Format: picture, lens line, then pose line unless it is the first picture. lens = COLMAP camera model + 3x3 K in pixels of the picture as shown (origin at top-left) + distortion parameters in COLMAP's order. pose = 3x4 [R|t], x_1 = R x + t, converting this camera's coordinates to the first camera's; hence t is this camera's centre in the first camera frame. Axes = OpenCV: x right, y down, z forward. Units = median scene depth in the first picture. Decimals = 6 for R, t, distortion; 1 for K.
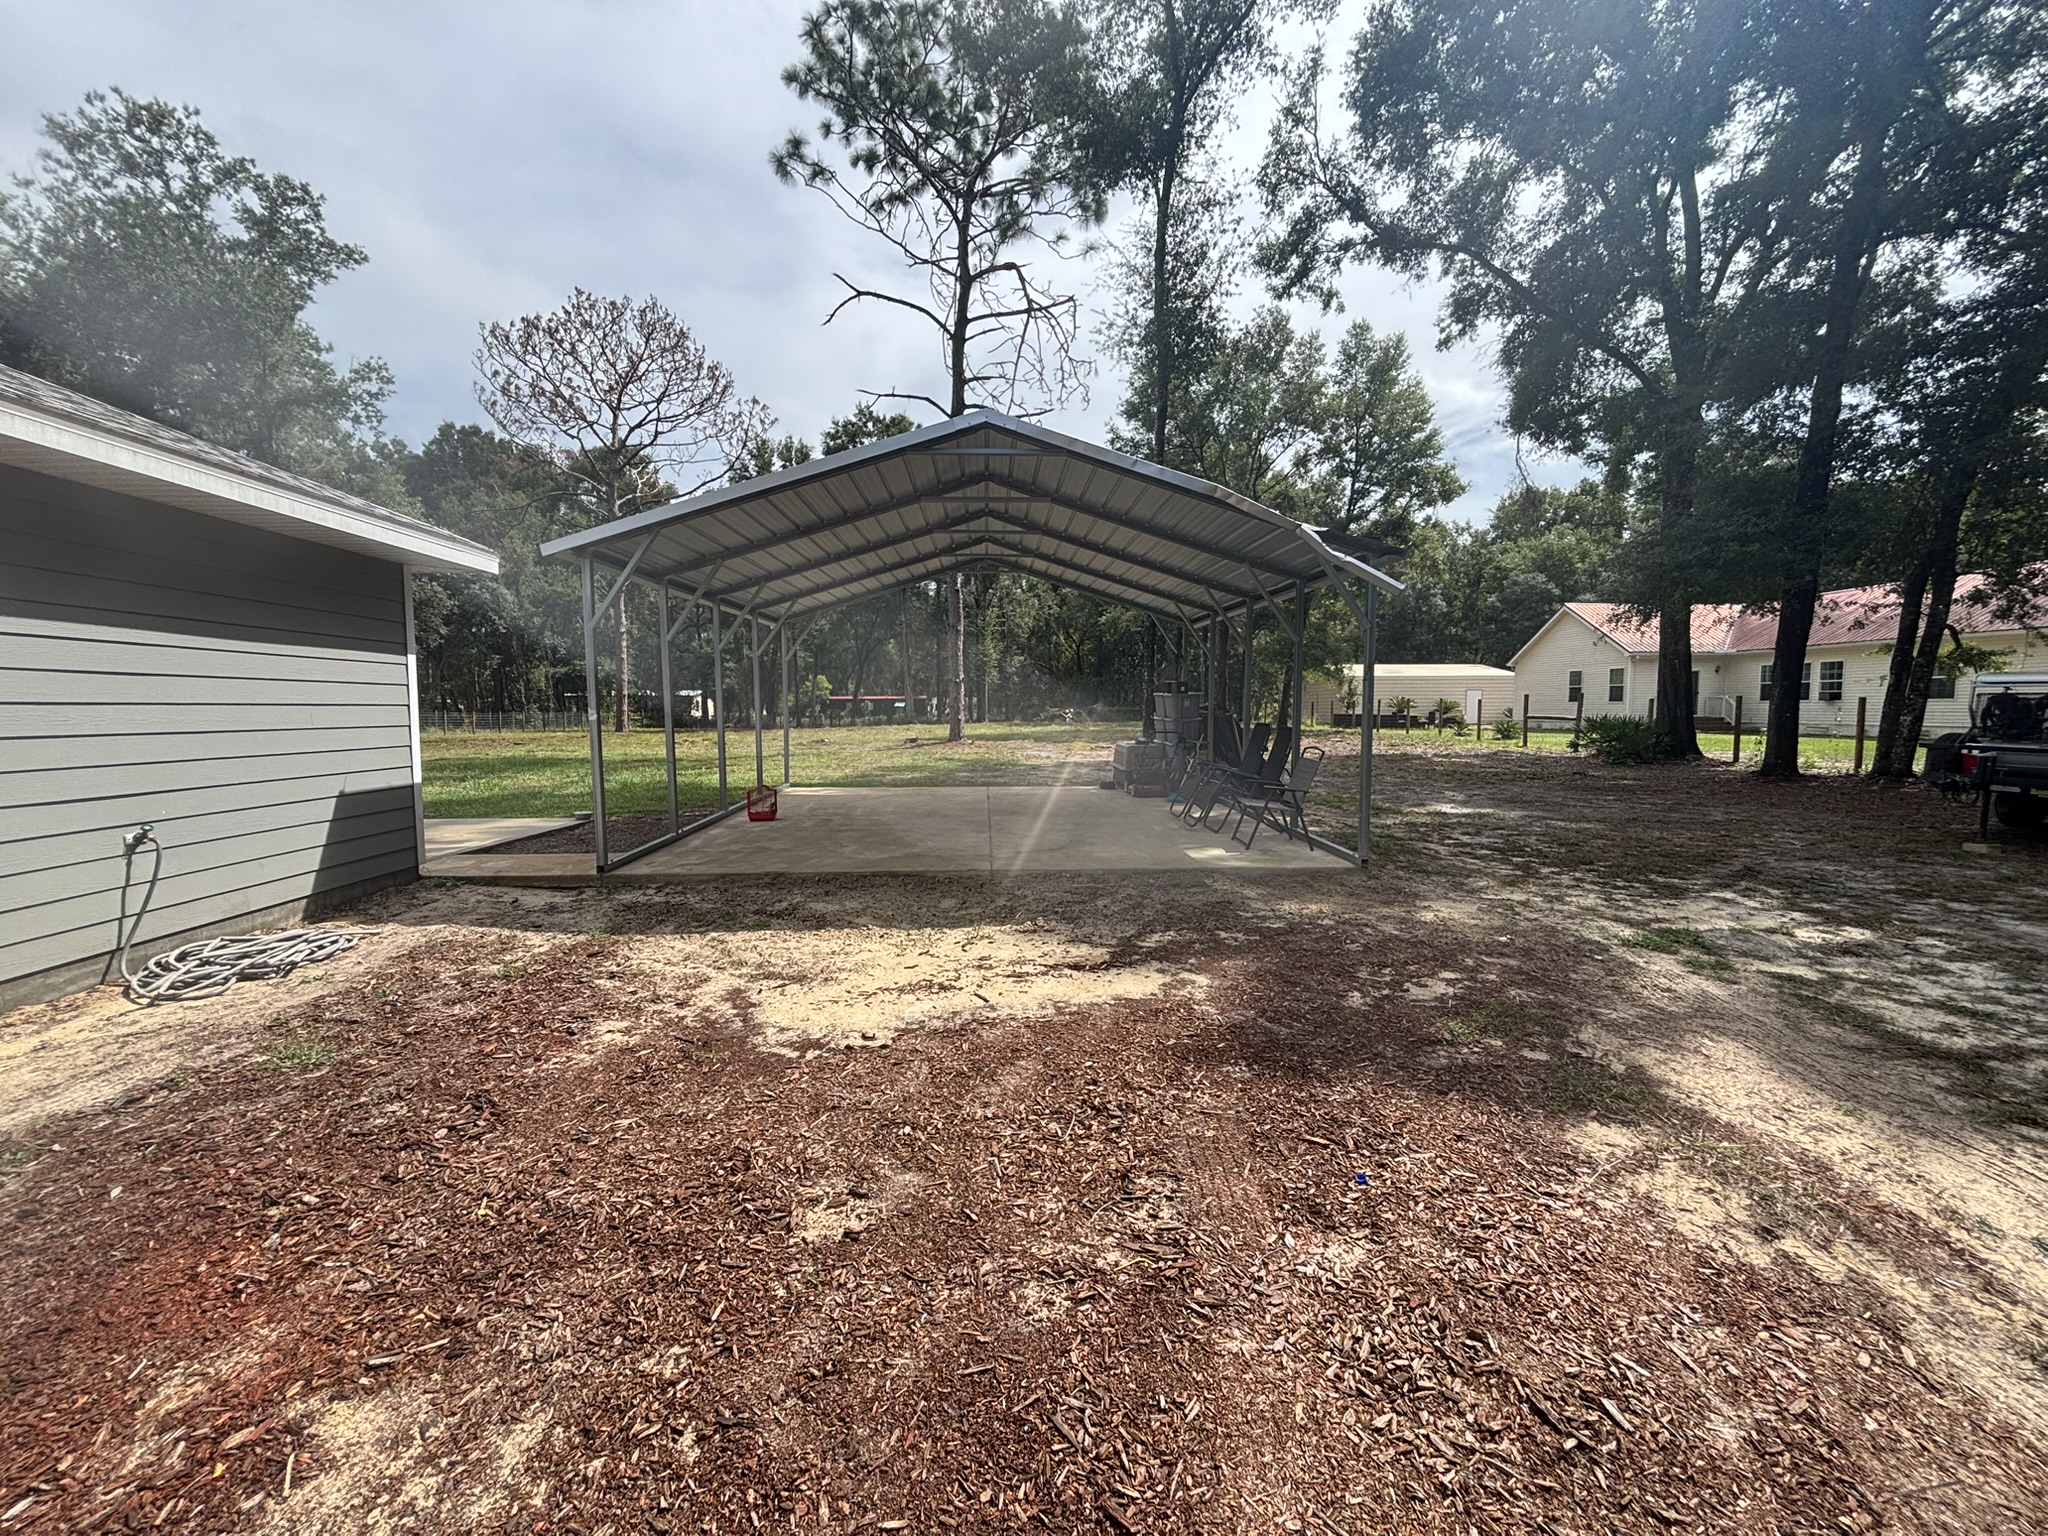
lens RADIAL K [[821.5, 0, 1007.4], [0, 821.5, 778.6], [0, 0, 1]] dist [0.006319, -0.002884]
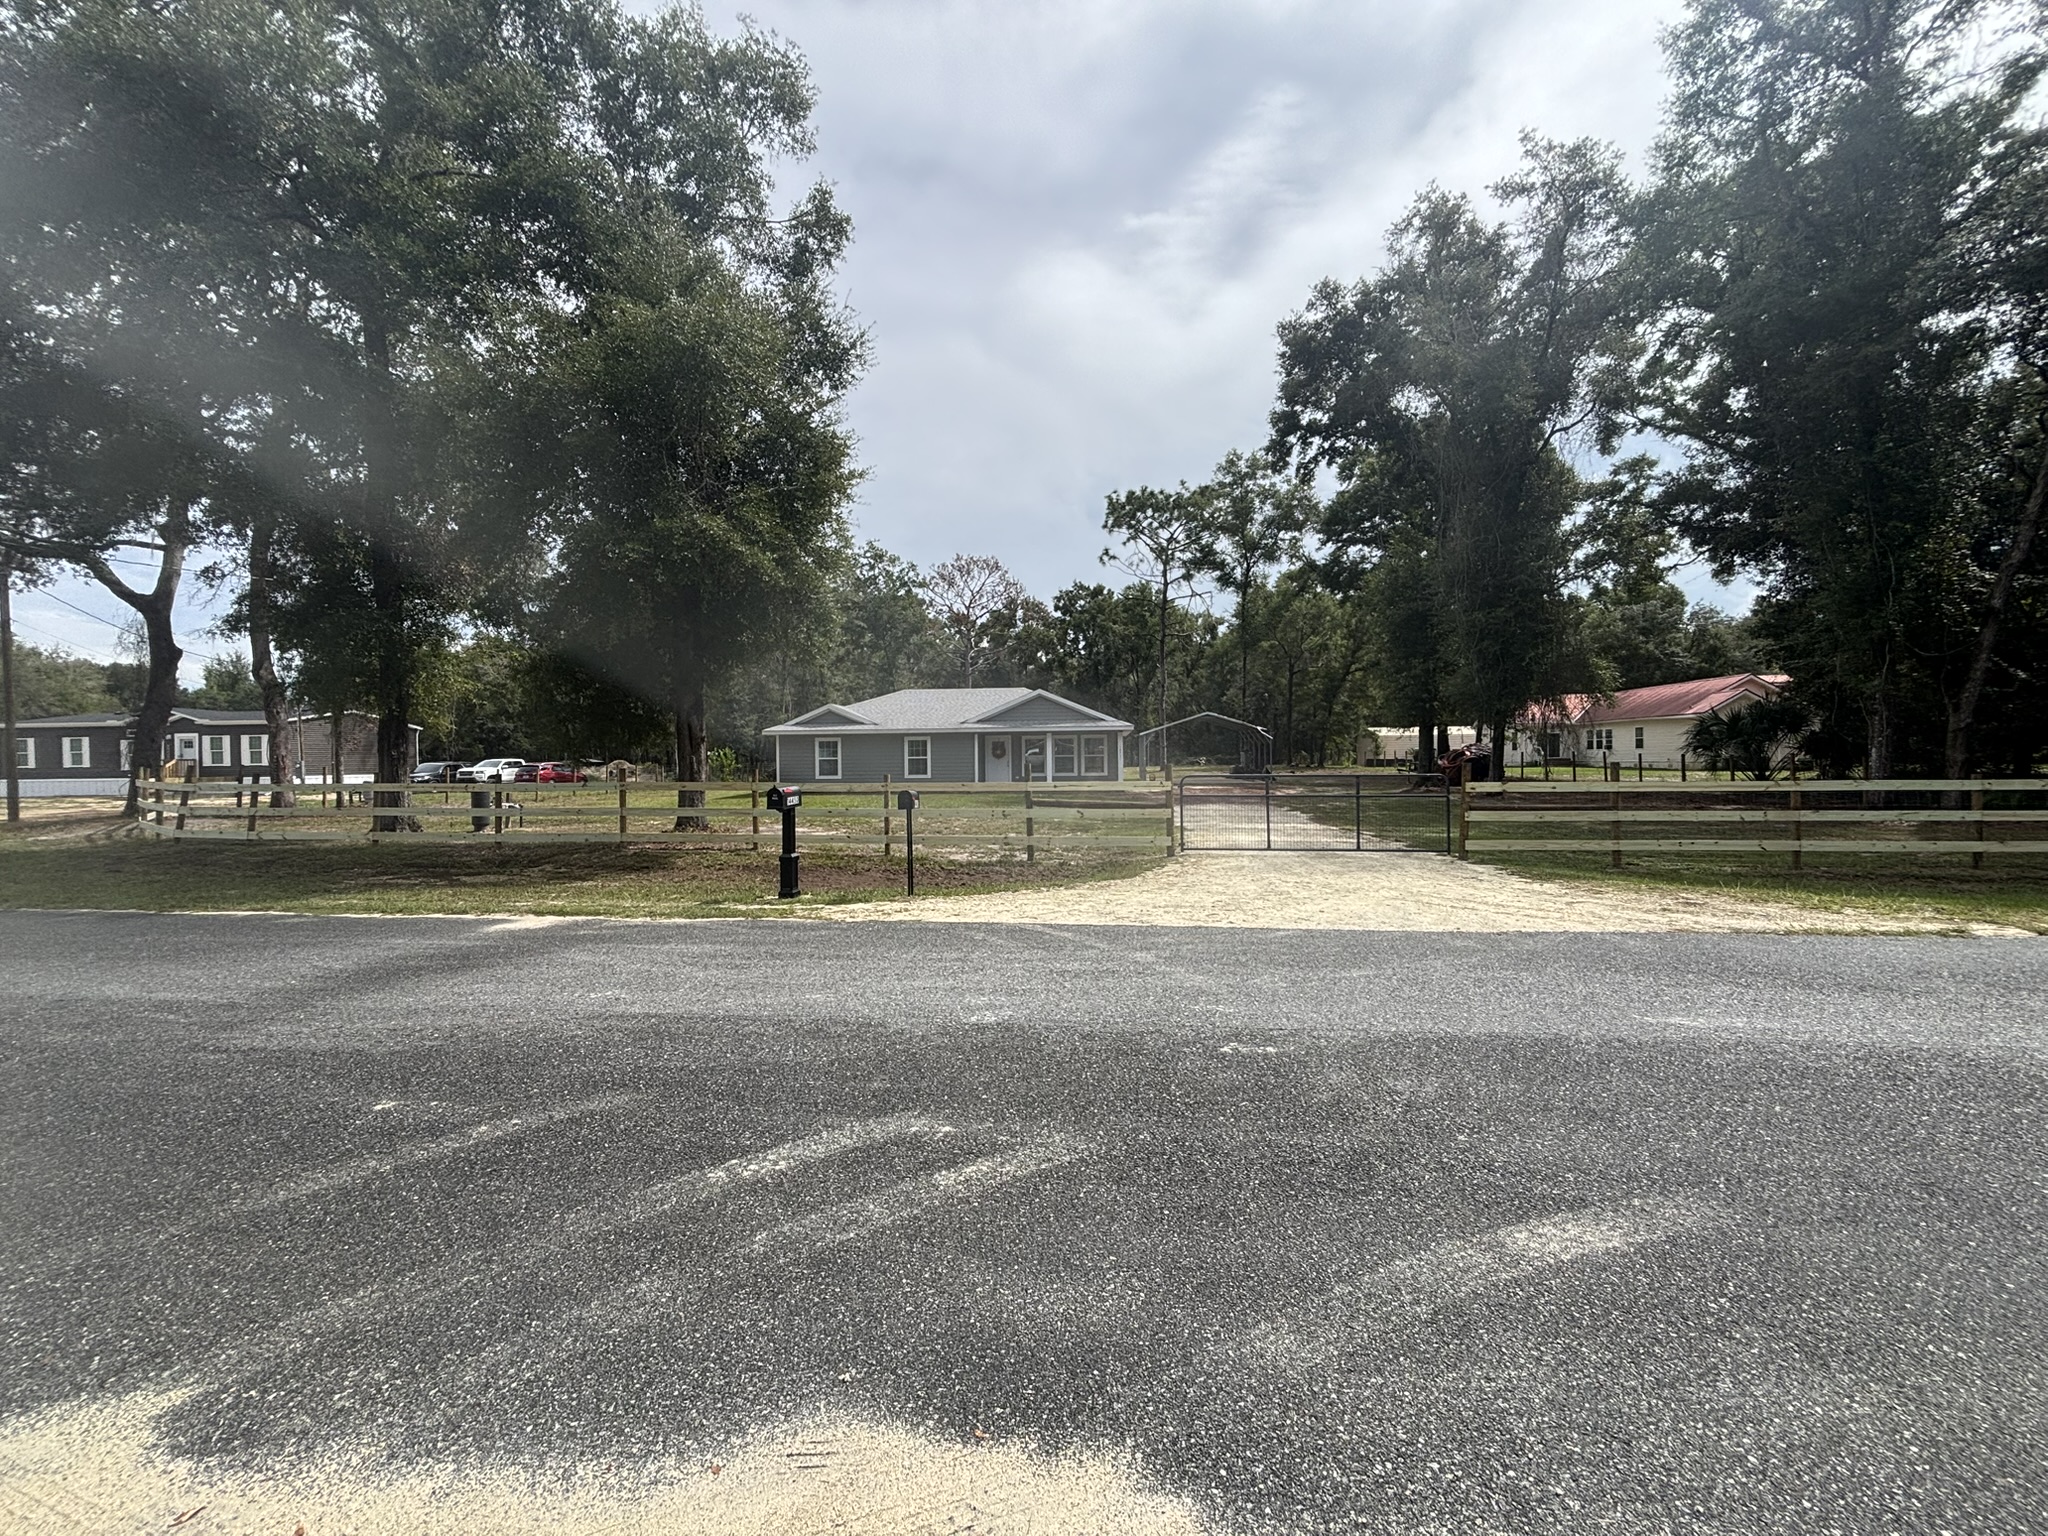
lens RADIAL K [[821.5, 0, 1022.4], [0, 821.5, 768.3], [0, 0, 1]] dist [0.006319, -0.002884]
pose [[0.992250, -0.009075, -0.123926, -0.155257], [0.000120, 0.997399, -0.072082, 0.103245], [0.124258, 0.071509, 0.989670, -1.258008]]
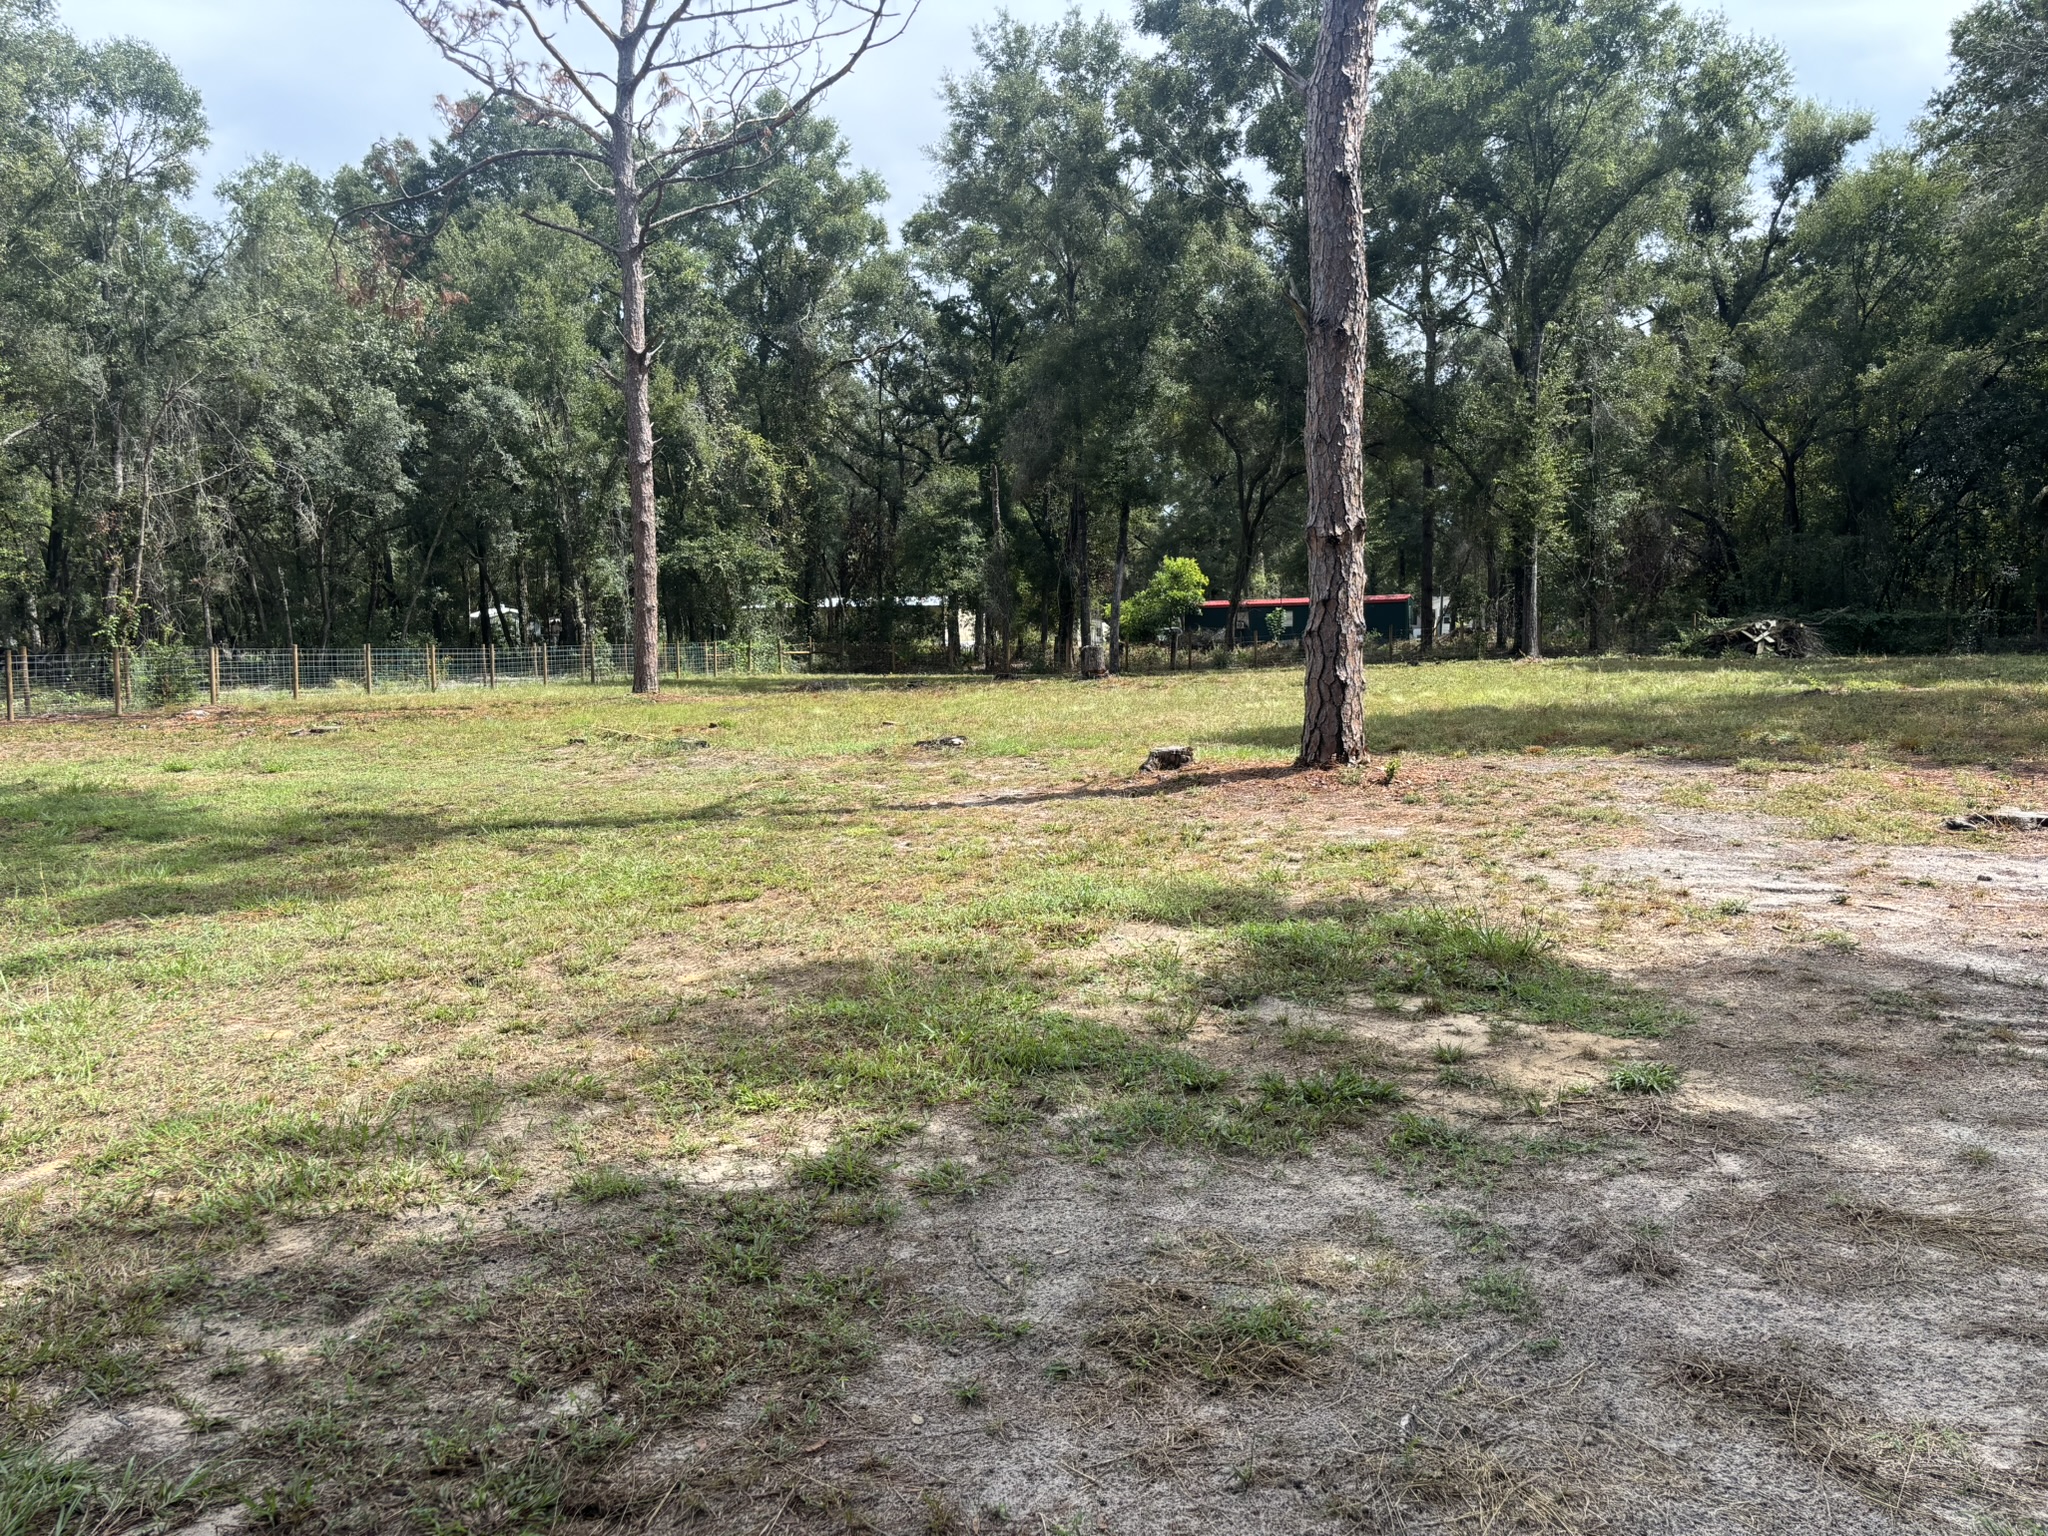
lens RADIAL K [[1540.0, 0, 1023.4], [0, 1540.0, 765.1], [0, 0, 1]] dist [0.050480, -0.043474]
pose [[0.937109, 0.017183, -0.348613, 0.014182], [-0.014876, 0.999846, 0.009295, -0.043272], [0.348719, -0.003525, 0.937221, 0.466490]]
